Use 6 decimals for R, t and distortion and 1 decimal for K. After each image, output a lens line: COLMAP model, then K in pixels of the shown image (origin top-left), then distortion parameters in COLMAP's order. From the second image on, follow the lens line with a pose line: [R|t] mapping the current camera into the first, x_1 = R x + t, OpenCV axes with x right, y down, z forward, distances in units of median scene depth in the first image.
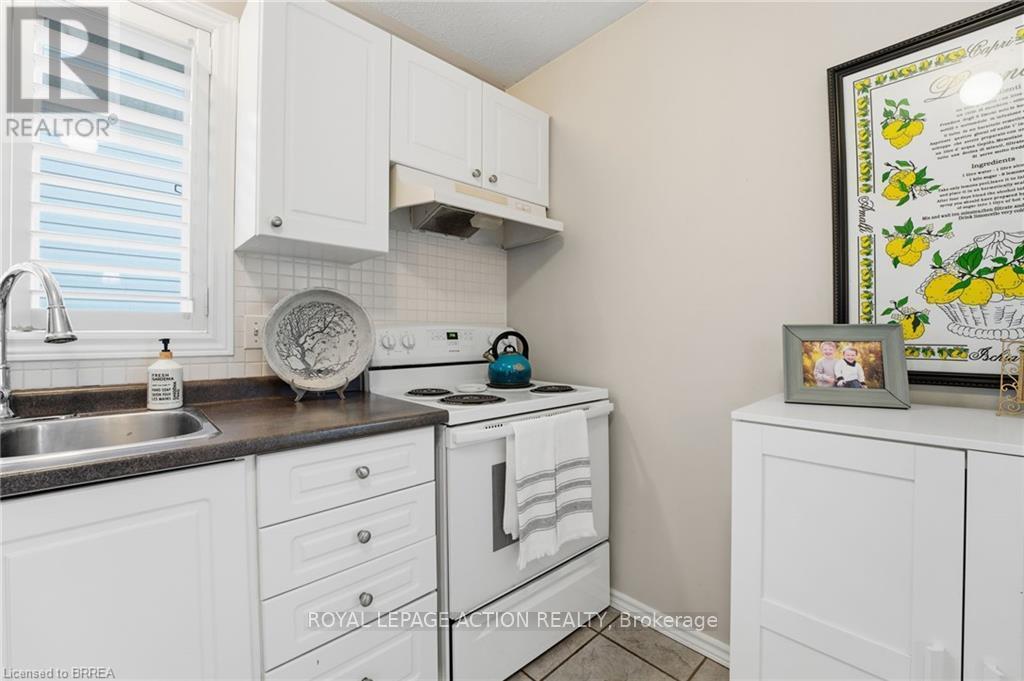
lens RADIAL K [[418.8, 0, 513.7], [0, 418.8, 335.9], [0, 0, 1]] dist [-0.027836, 0.004483]
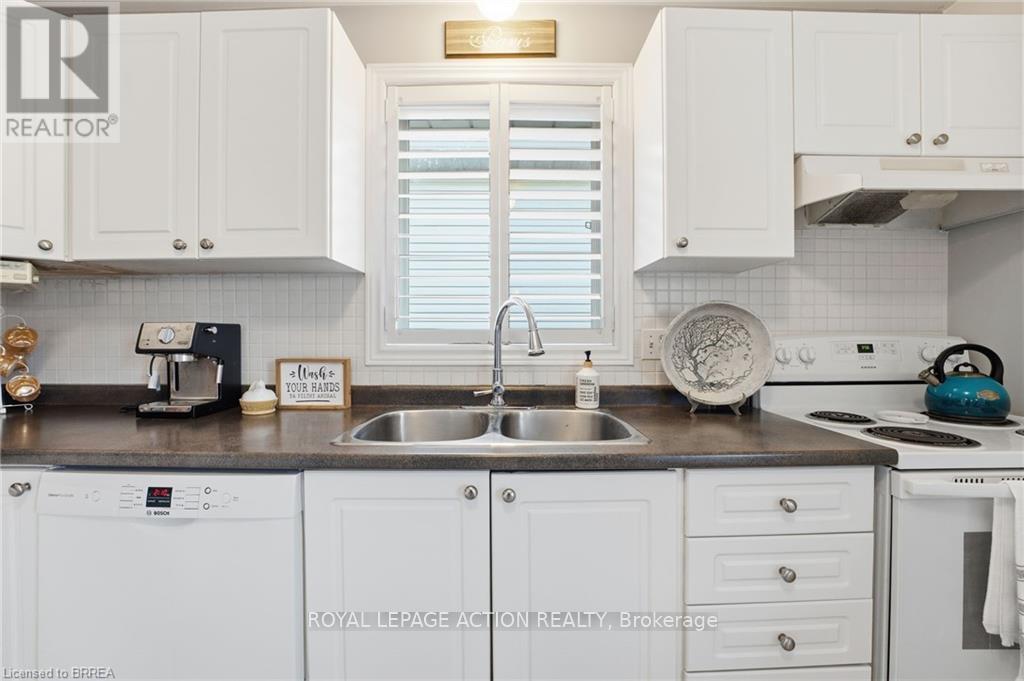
lens RADIAL K [[418.8, 0, 513.7], [0, 418.8, 335.9], [0, 0, 1]] dist [-0.027836, 0.004483]
pose [[0.742733, 0.003859, -0.669576, -0.154268], [0.001524, 0.999971, 0.007453, -0.040420], [0.669585, -0.006556, 0.742706, -0.059648]]
